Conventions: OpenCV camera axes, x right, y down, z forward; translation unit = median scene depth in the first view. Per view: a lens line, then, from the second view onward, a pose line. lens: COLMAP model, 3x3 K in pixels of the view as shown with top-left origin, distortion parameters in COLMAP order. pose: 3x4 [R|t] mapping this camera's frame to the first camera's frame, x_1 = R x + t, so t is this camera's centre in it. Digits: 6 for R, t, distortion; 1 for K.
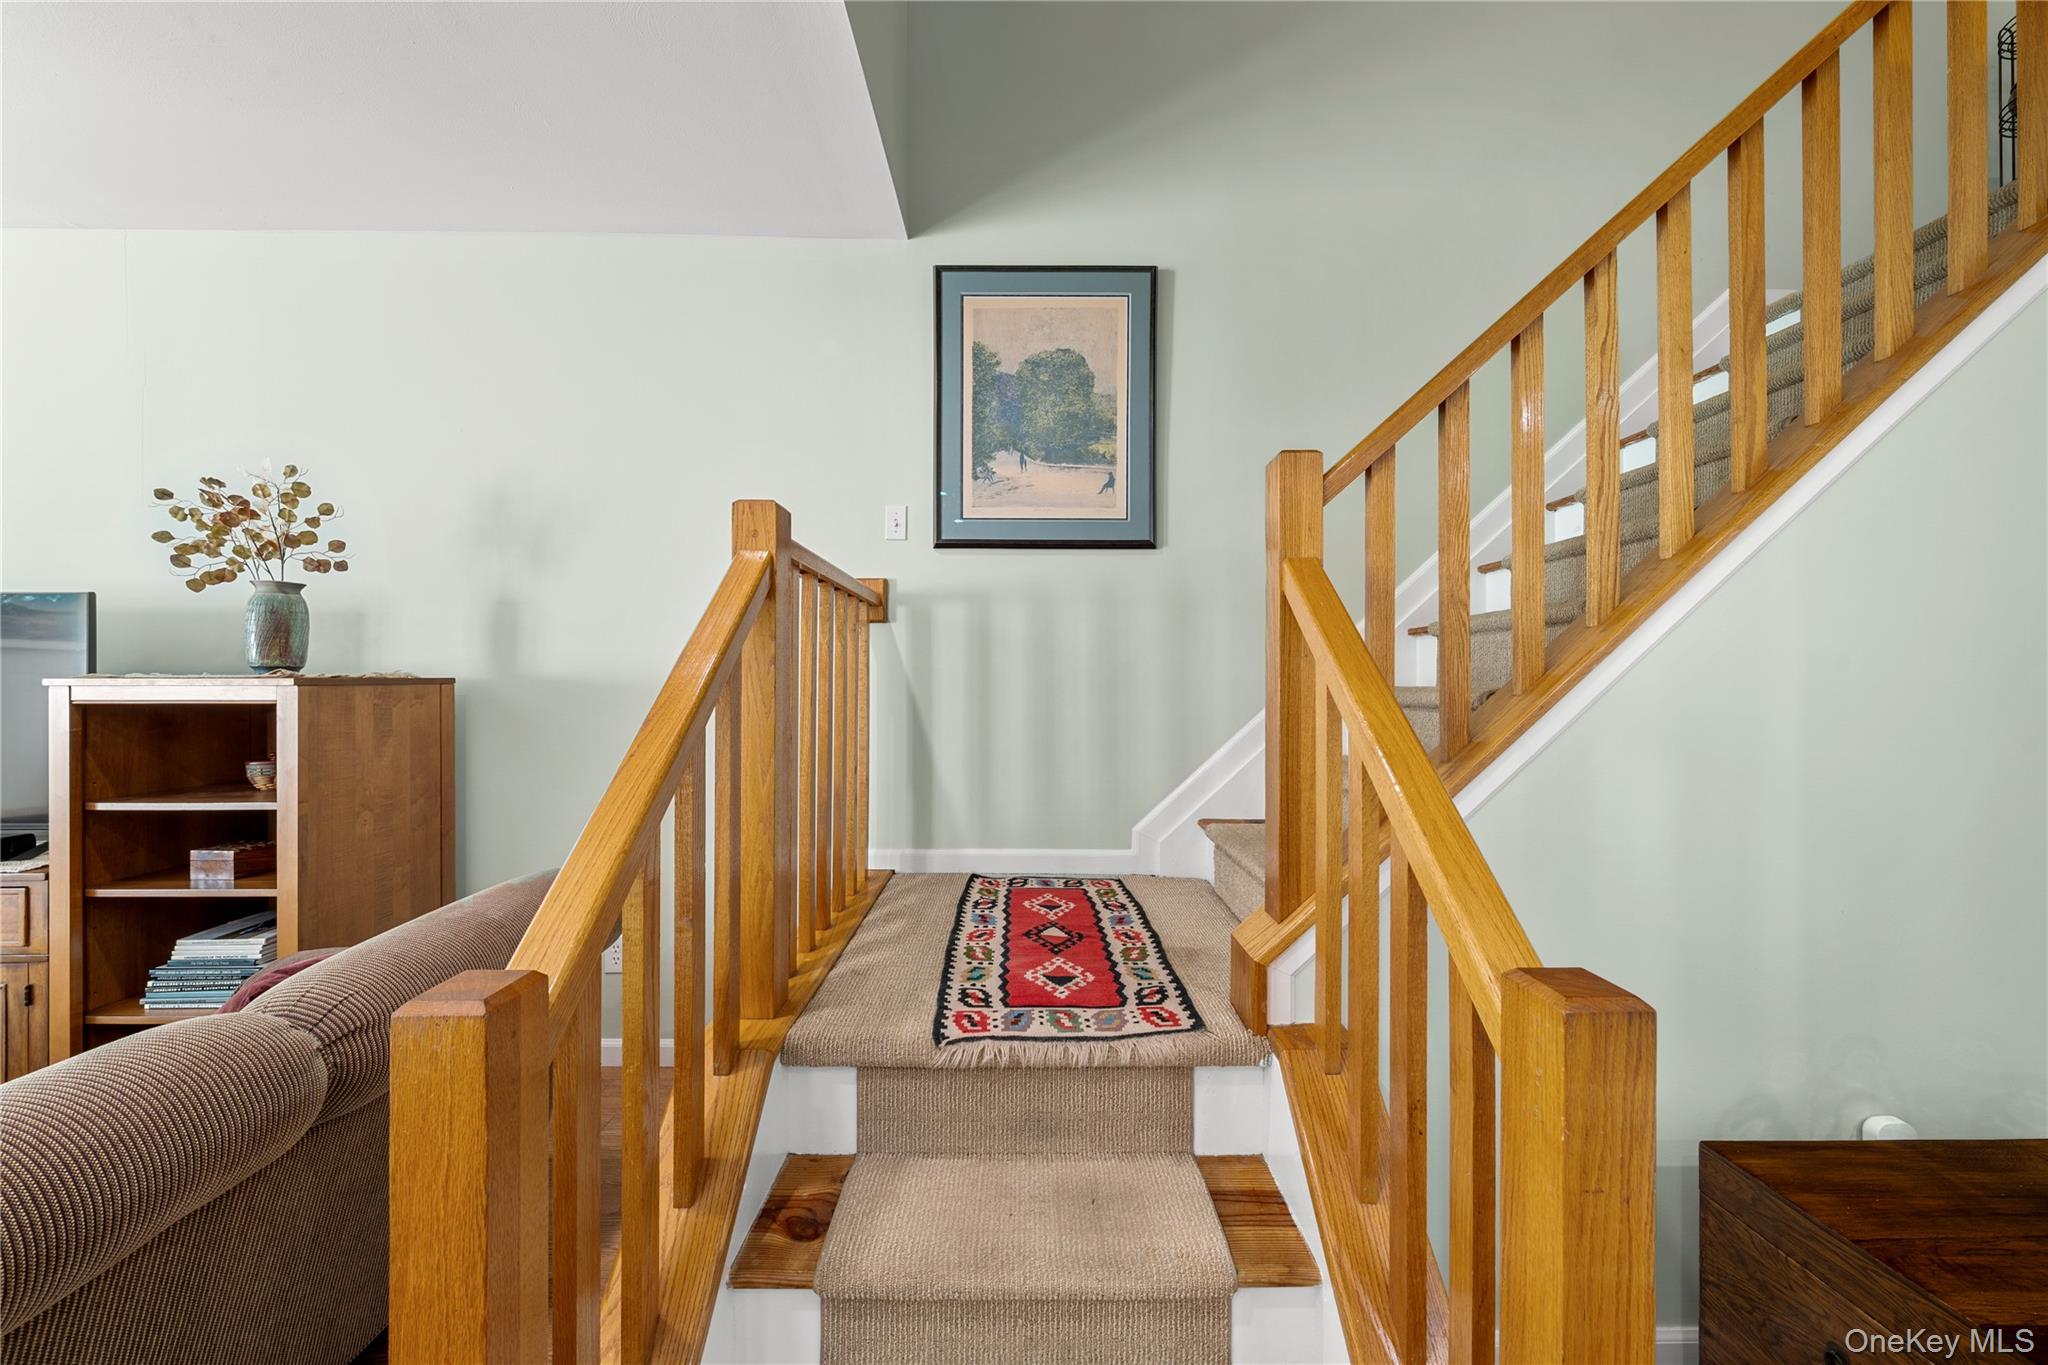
lens RADIAL K [[698.8, 0, 1029.6], [0, 698.8, 678.6], [0, 0, 1]] dist [0.001199, -0.000004]
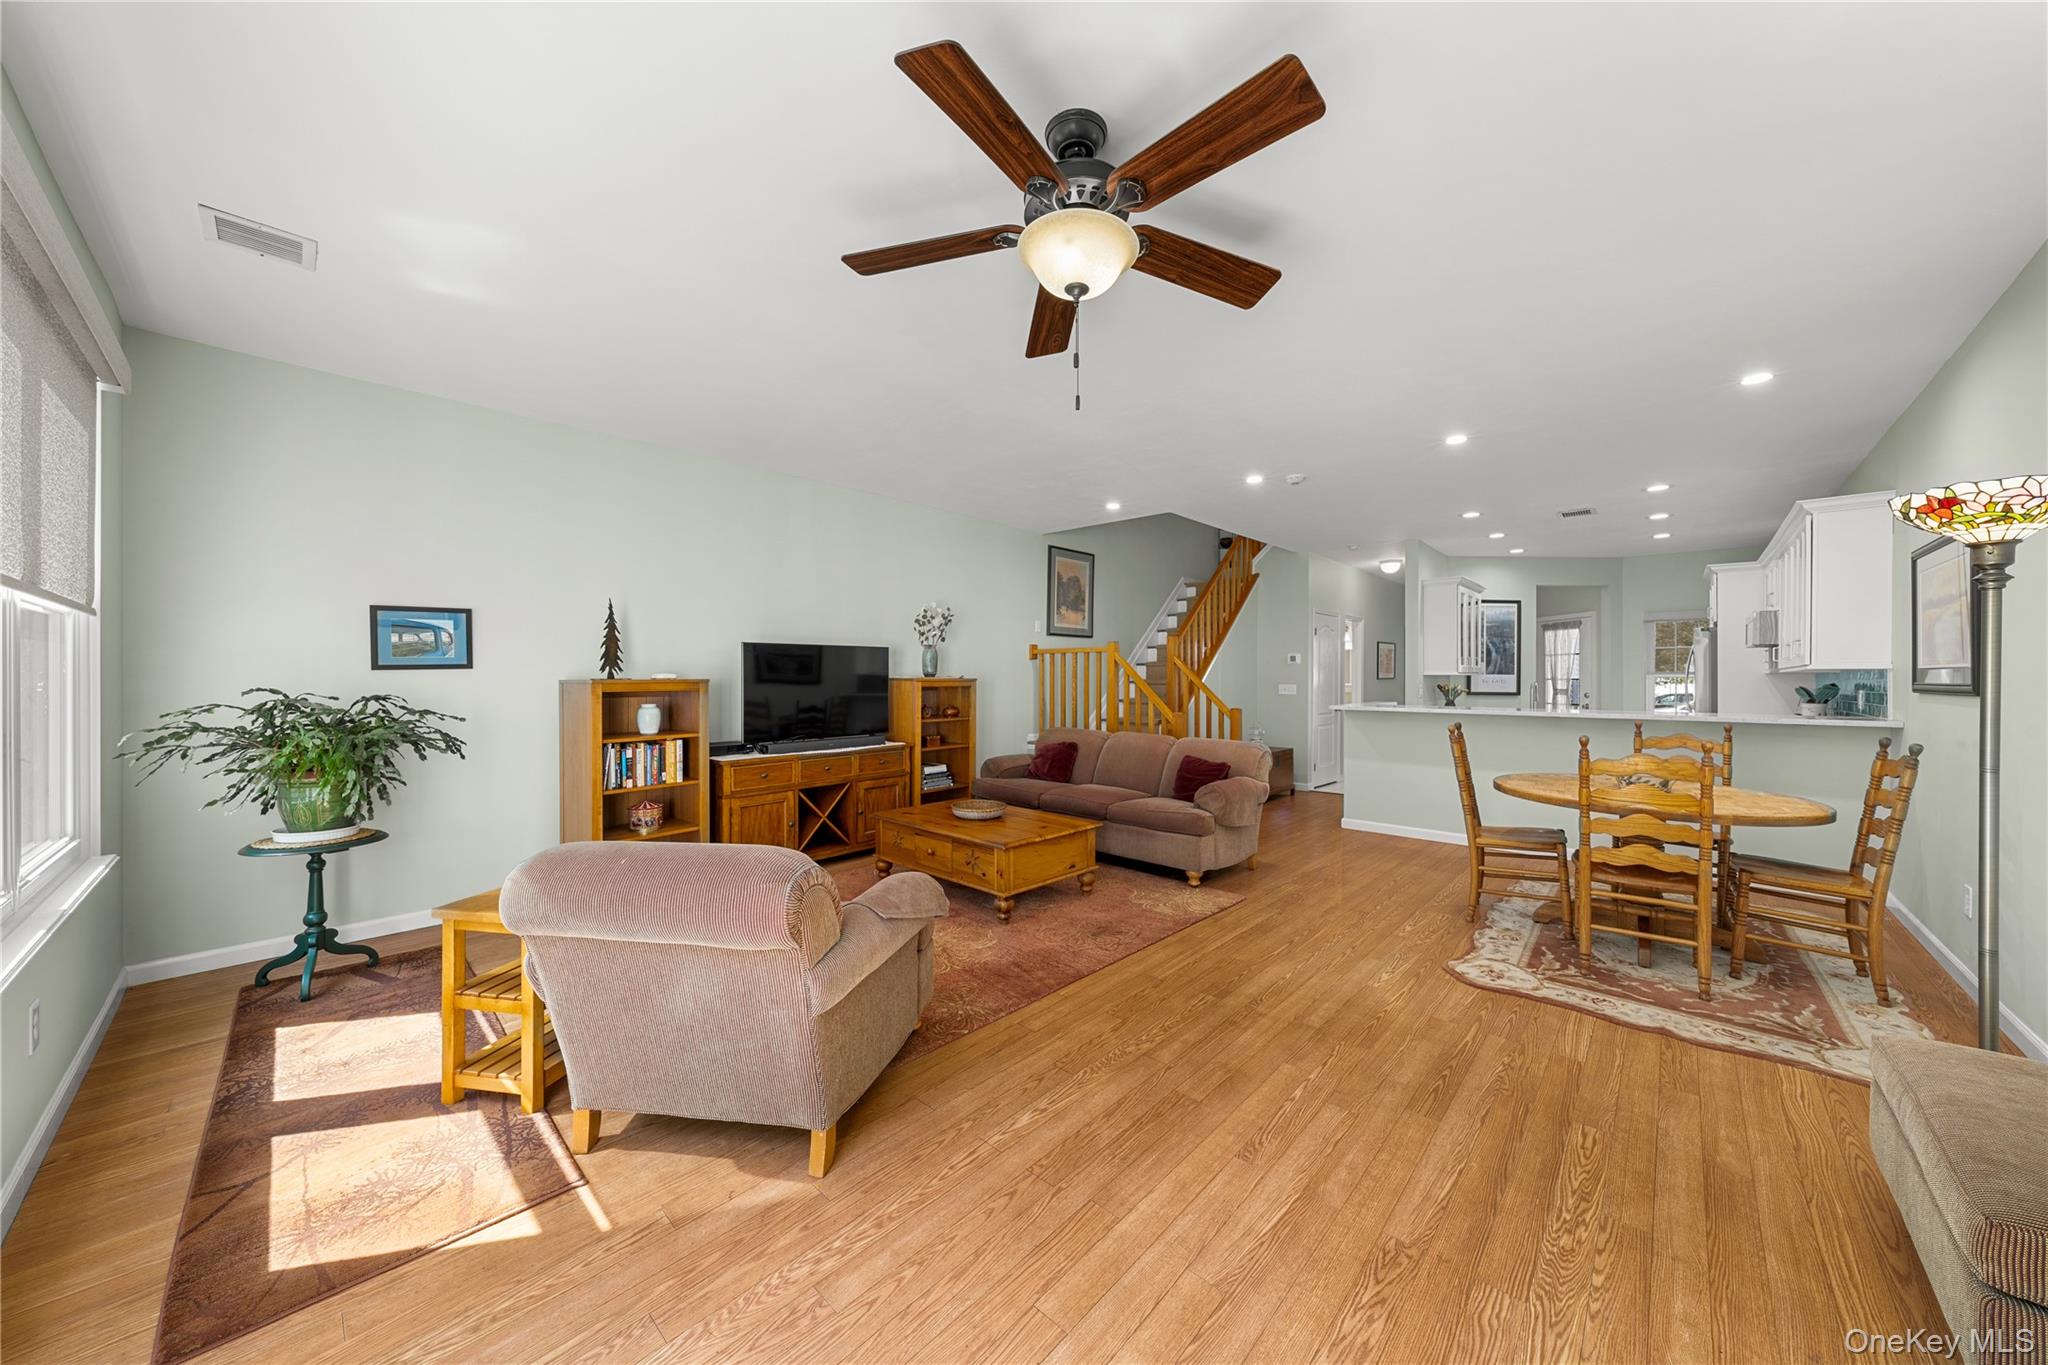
lens RADIAL K [[698.8, 0, 1029.6], [0, 698.8, 678.6], [0, 0, 1]] dist [0.001199, -0.000004]
pose [[0.686926, -0.003251, 0.726720, -2.923594], [-0.000816, 0.999986, 0.005245, -0.014832], [-0.726727, -0.004197, 0.686914, -1.276405]]
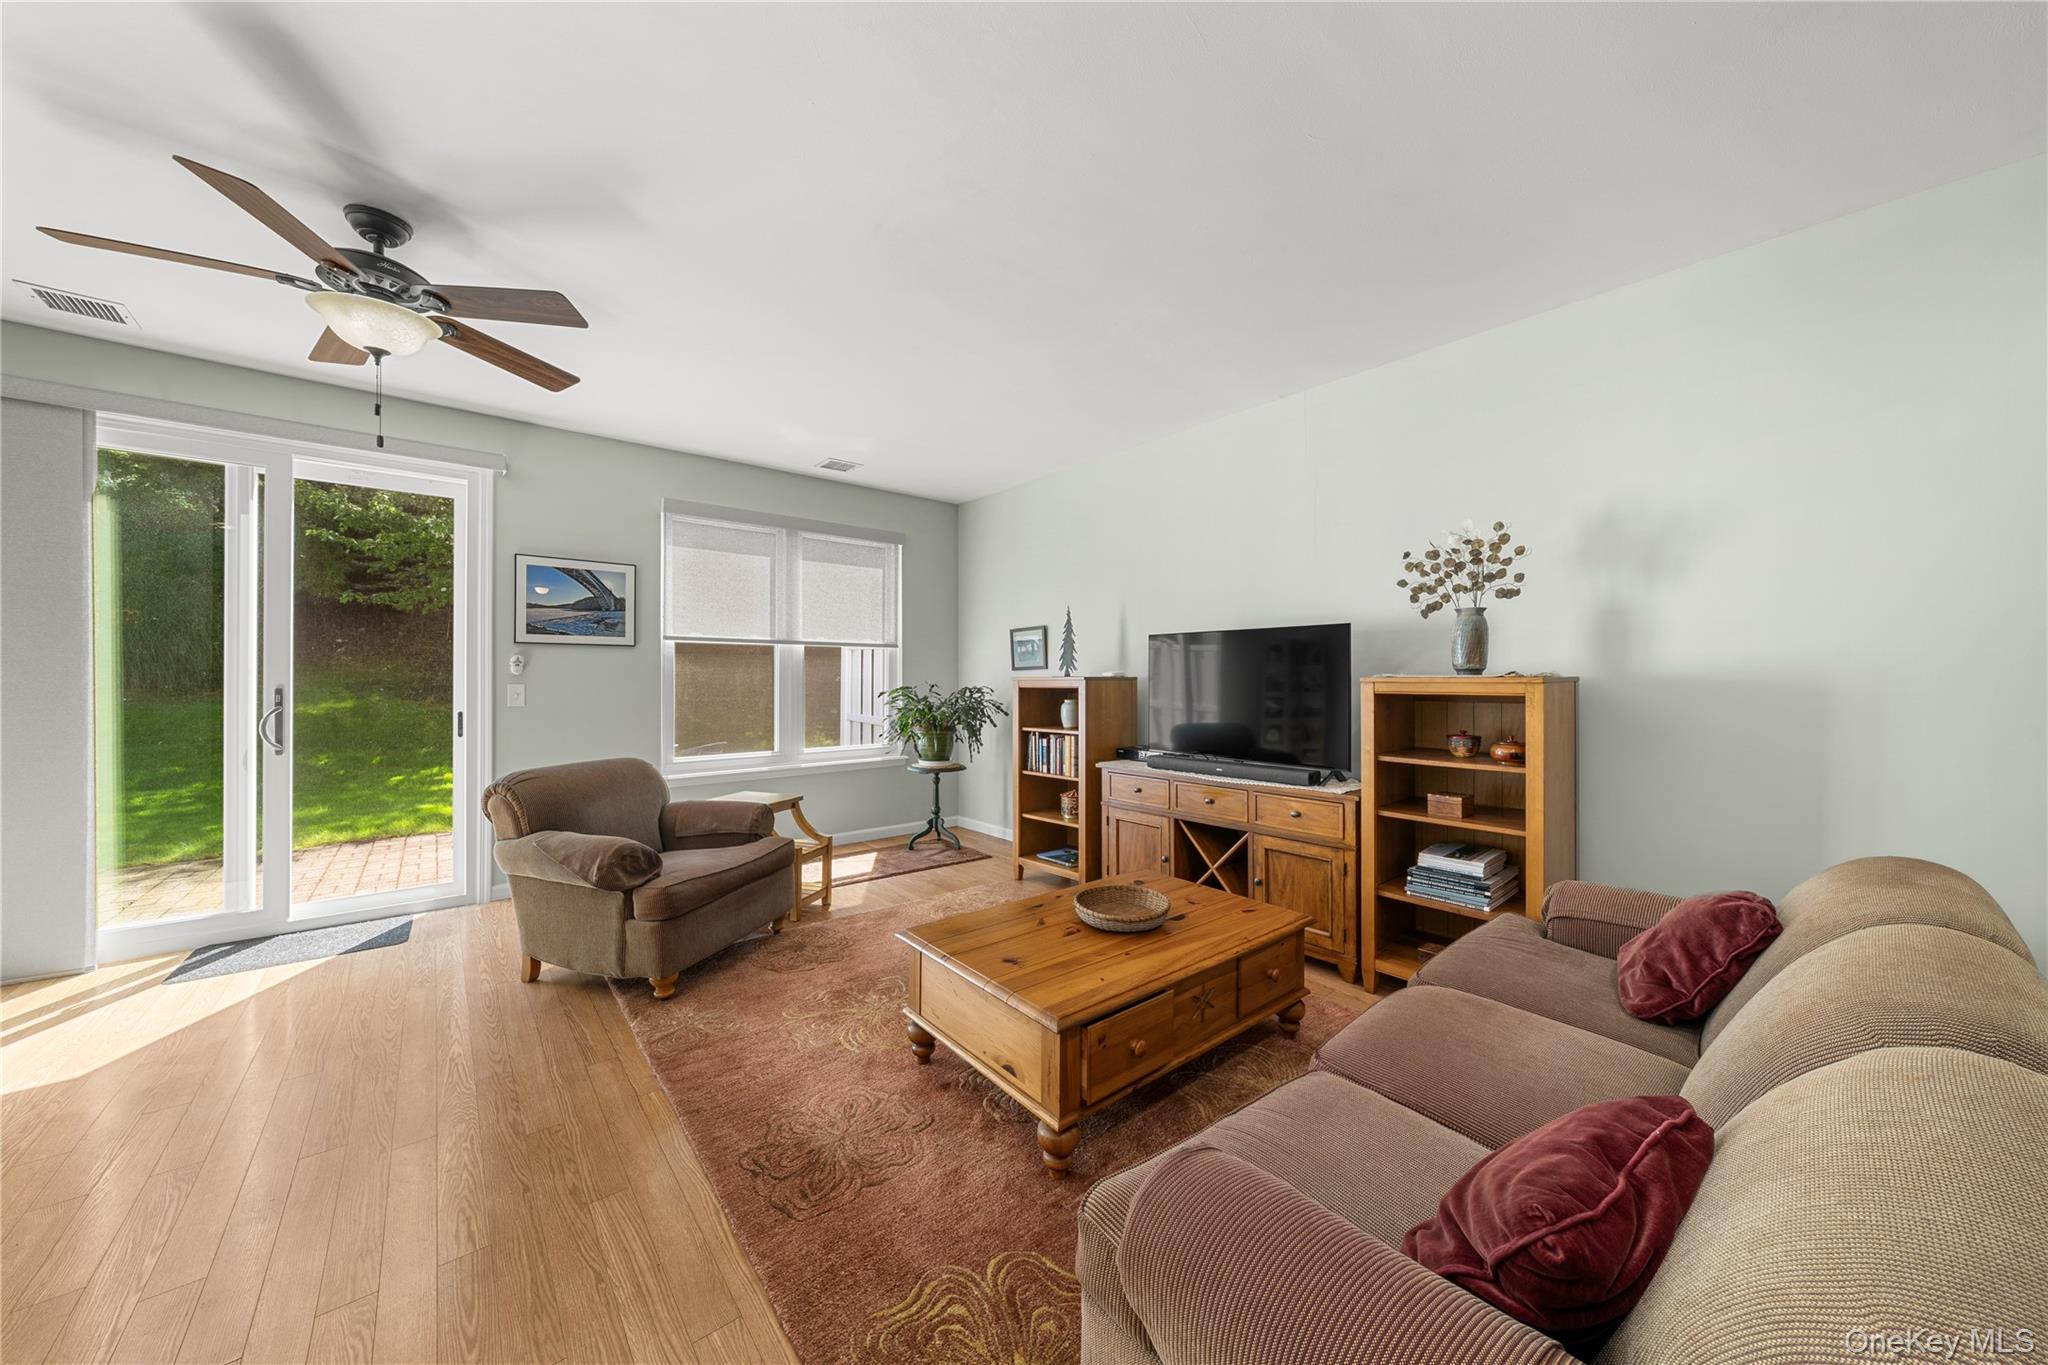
lens RADIAL K [[698.8, 0, 1030.1], [0, 698.8, 673.4], [0, 0, 1]] dist [-0.001139, 0.000027]
pose [[0.642583, -0.004335, -0.766204, -0.585357], [0.001346, 0.999989, -0.004529, -0.003057], [0.766215, 0.001879, 0.642582, -0.571149]]
